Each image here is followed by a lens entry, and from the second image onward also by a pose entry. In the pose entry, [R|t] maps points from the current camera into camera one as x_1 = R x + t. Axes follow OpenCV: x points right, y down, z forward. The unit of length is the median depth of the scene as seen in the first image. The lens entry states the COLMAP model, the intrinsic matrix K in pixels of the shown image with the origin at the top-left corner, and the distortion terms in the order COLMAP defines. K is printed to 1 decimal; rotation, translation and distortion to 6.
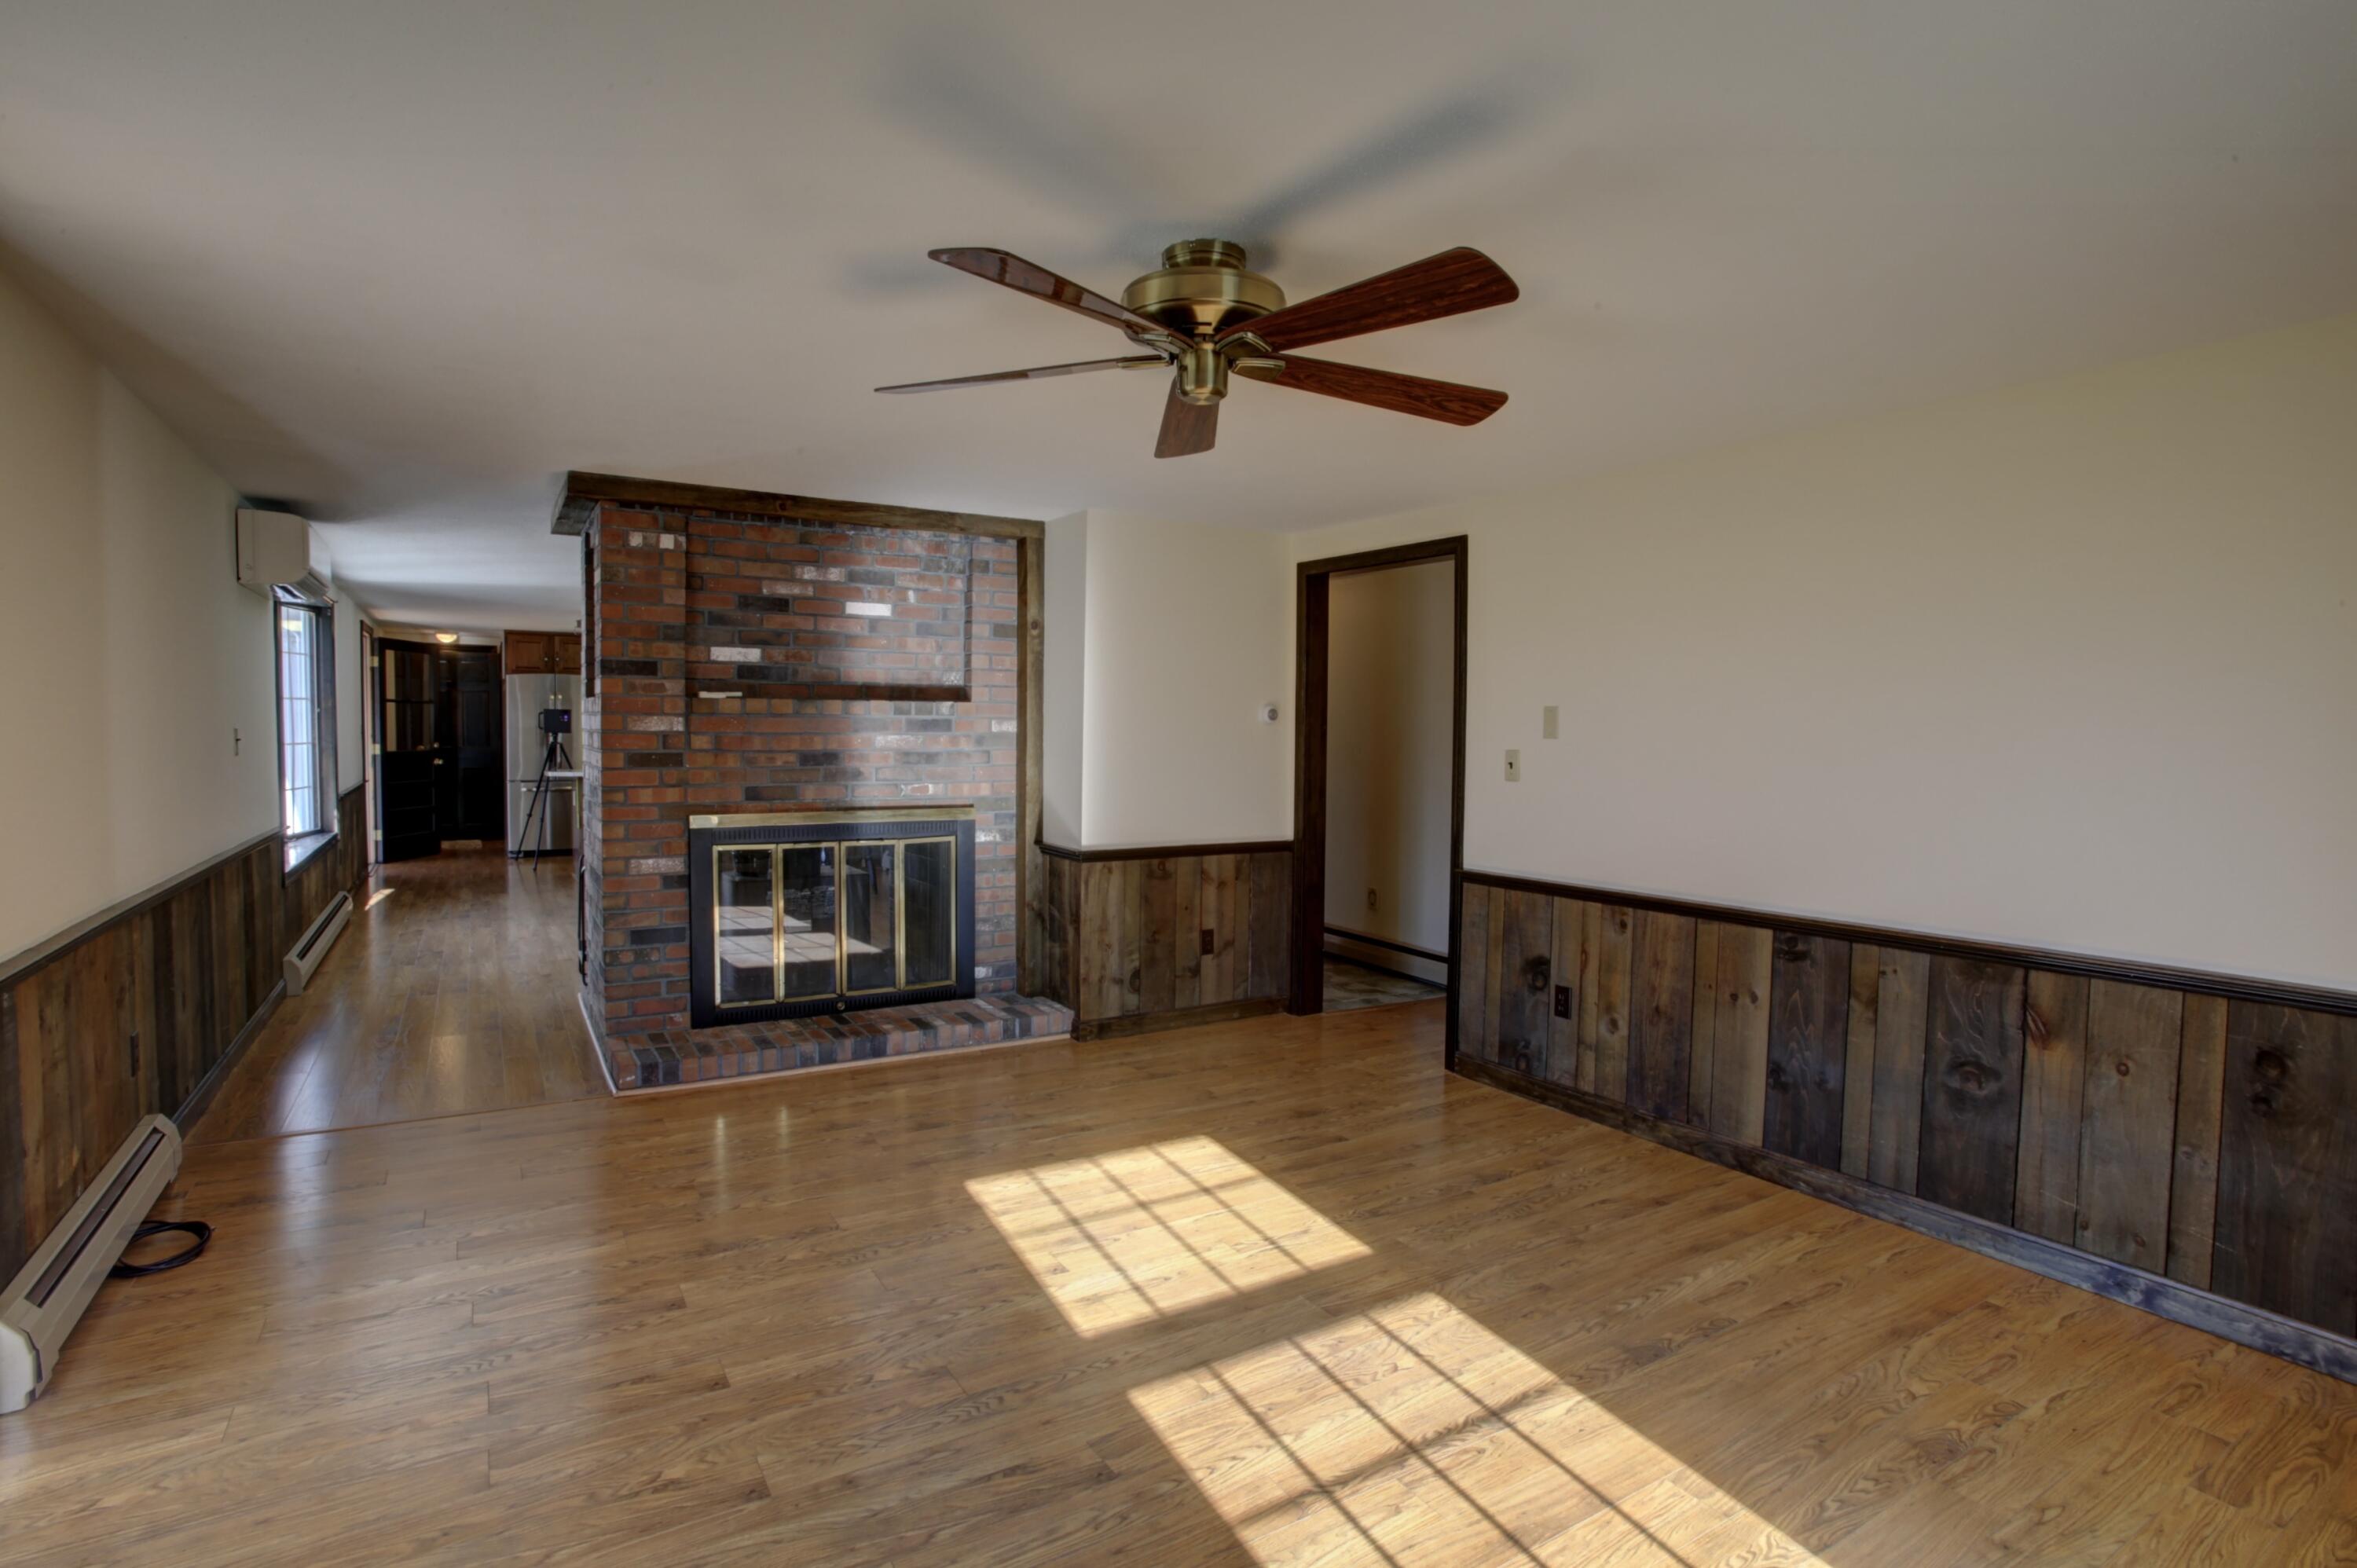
lens RADIAL K [[1158.7, 0, 1178.5], [0, 1158.7, 784.0], [0, 0, 1]] dist [-0.085357, 0.043513]
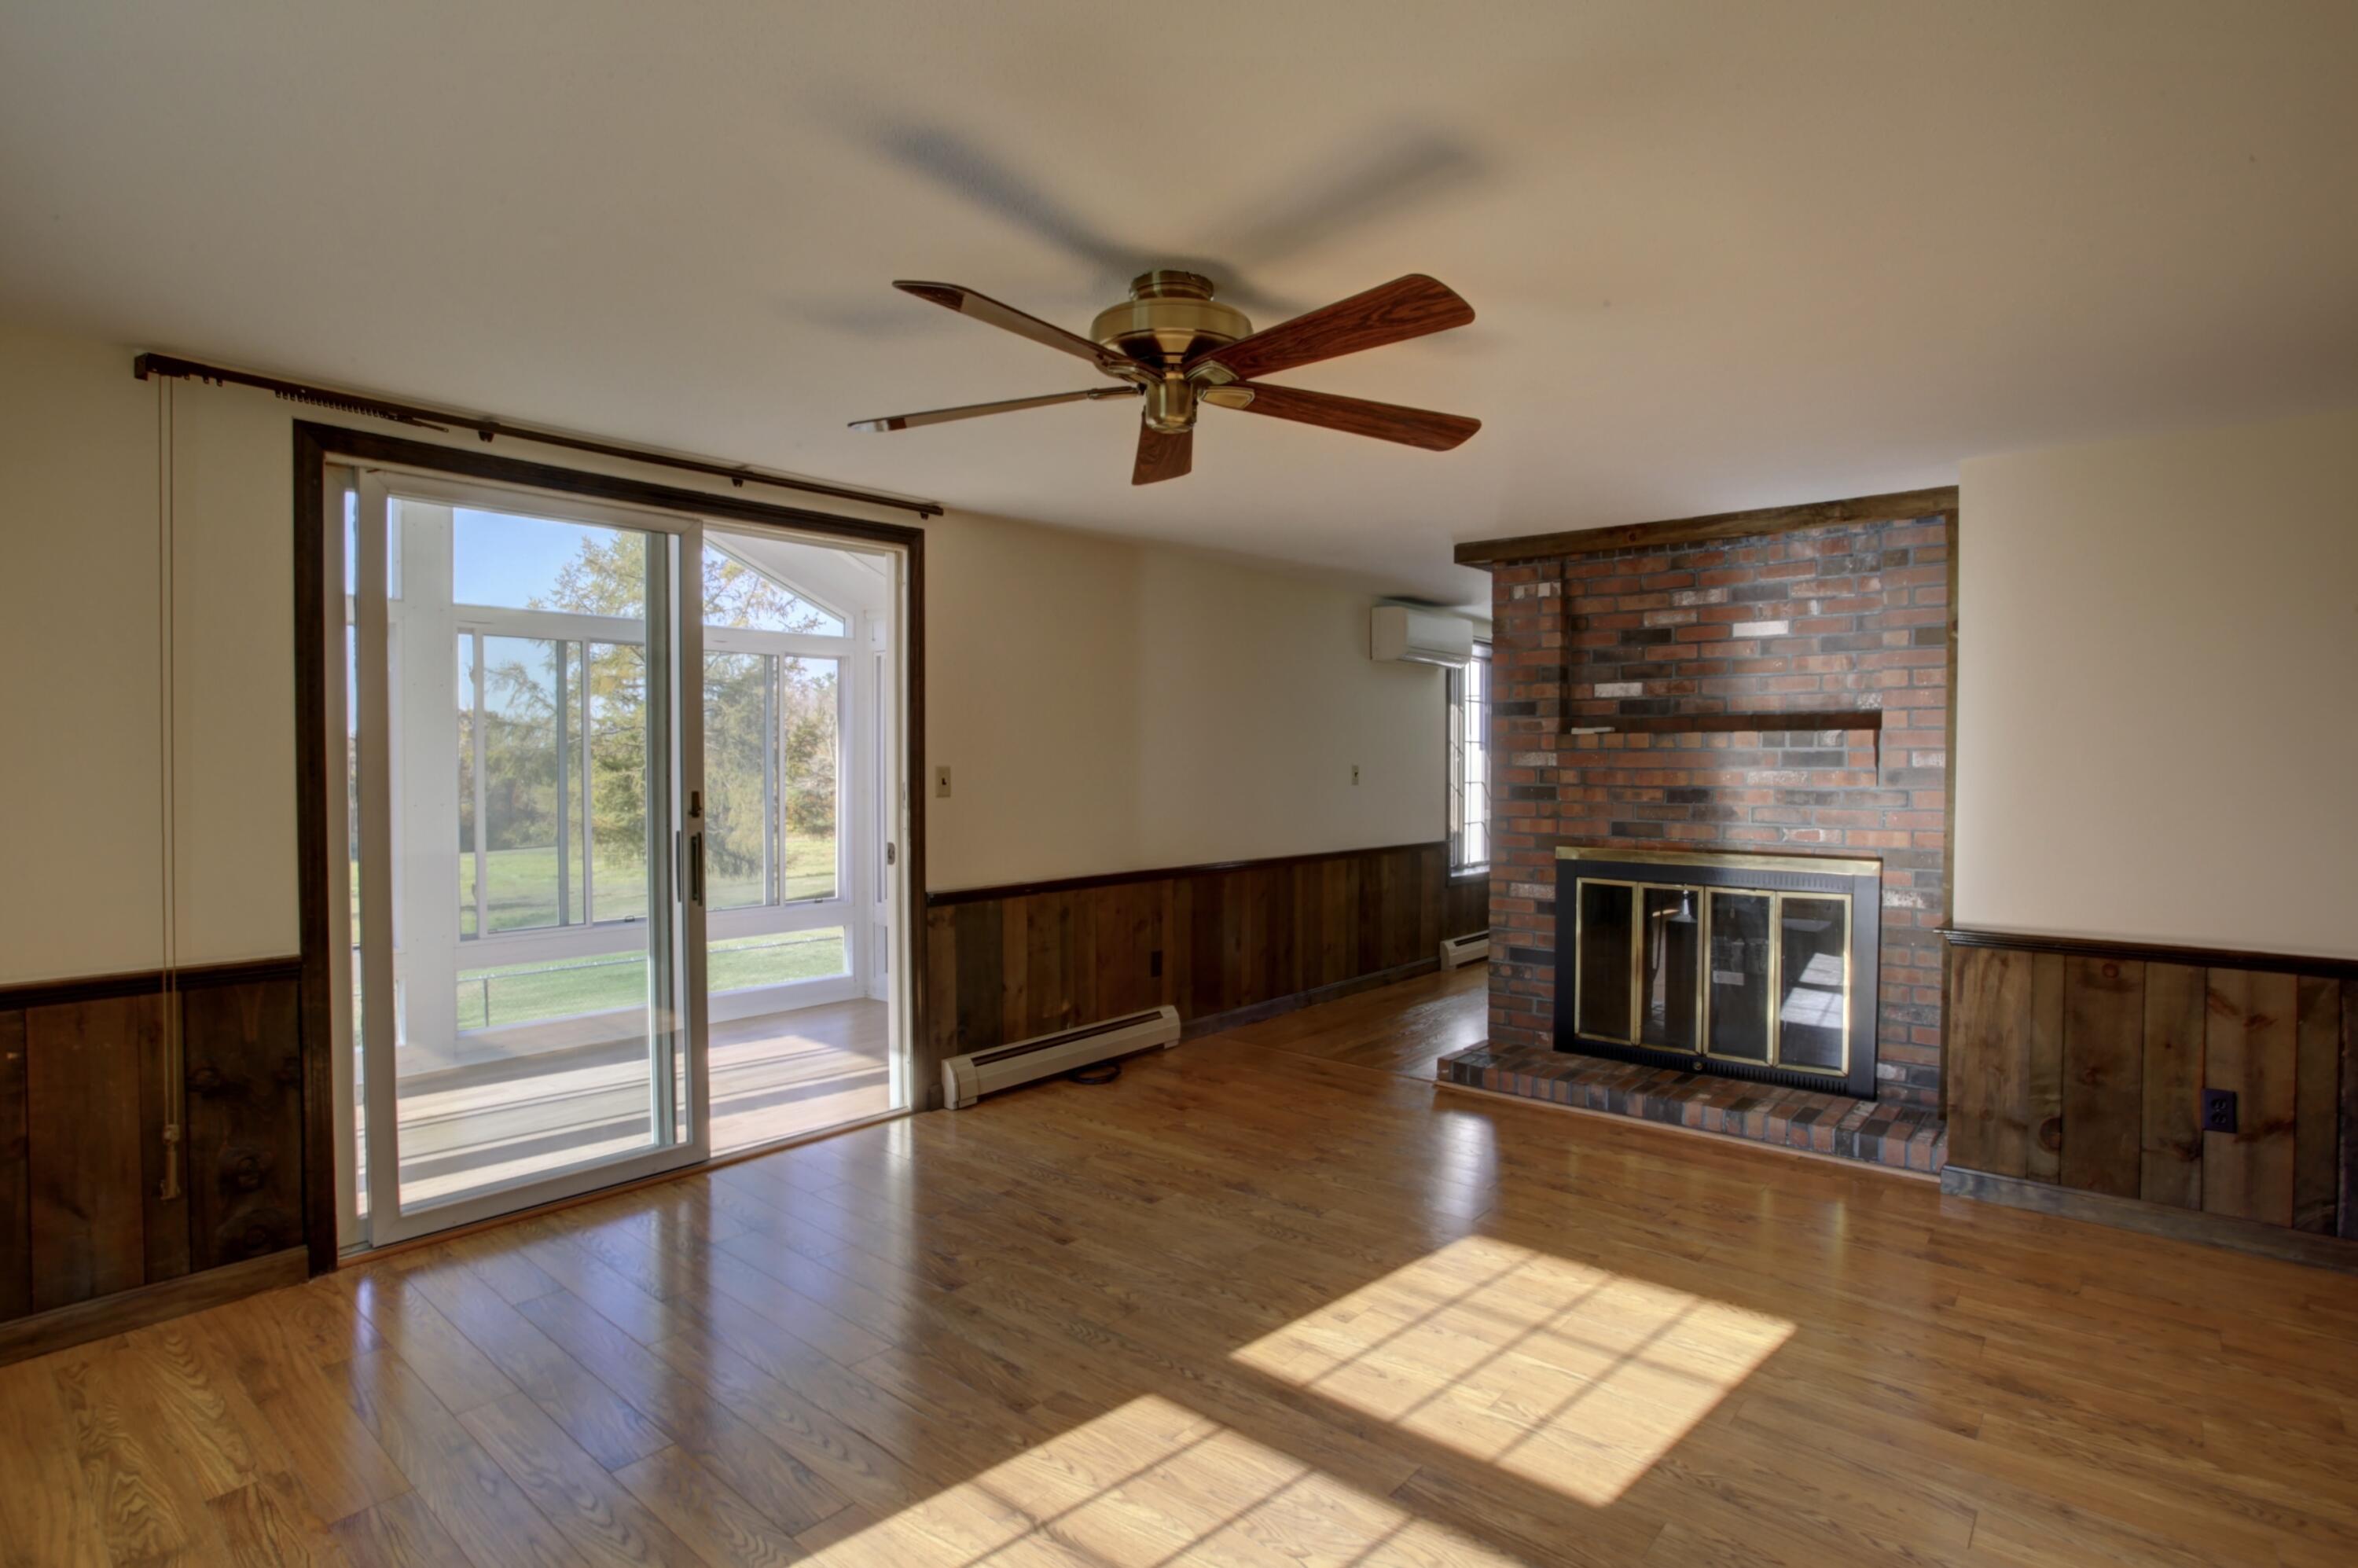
lens RADIAL K [[1159.2, 0, 1179.0], [0, 1159.2, 784.0], [0, 0, 1]] dist [-0.085357, 0.043513]
pose [[0.309589, 0.007487, -0.950841, 0.458541], [-0.045545, 0.998938, -0.006963, -0.006310], [0.949779, 0.045462, 0.309601, 0.331801]]
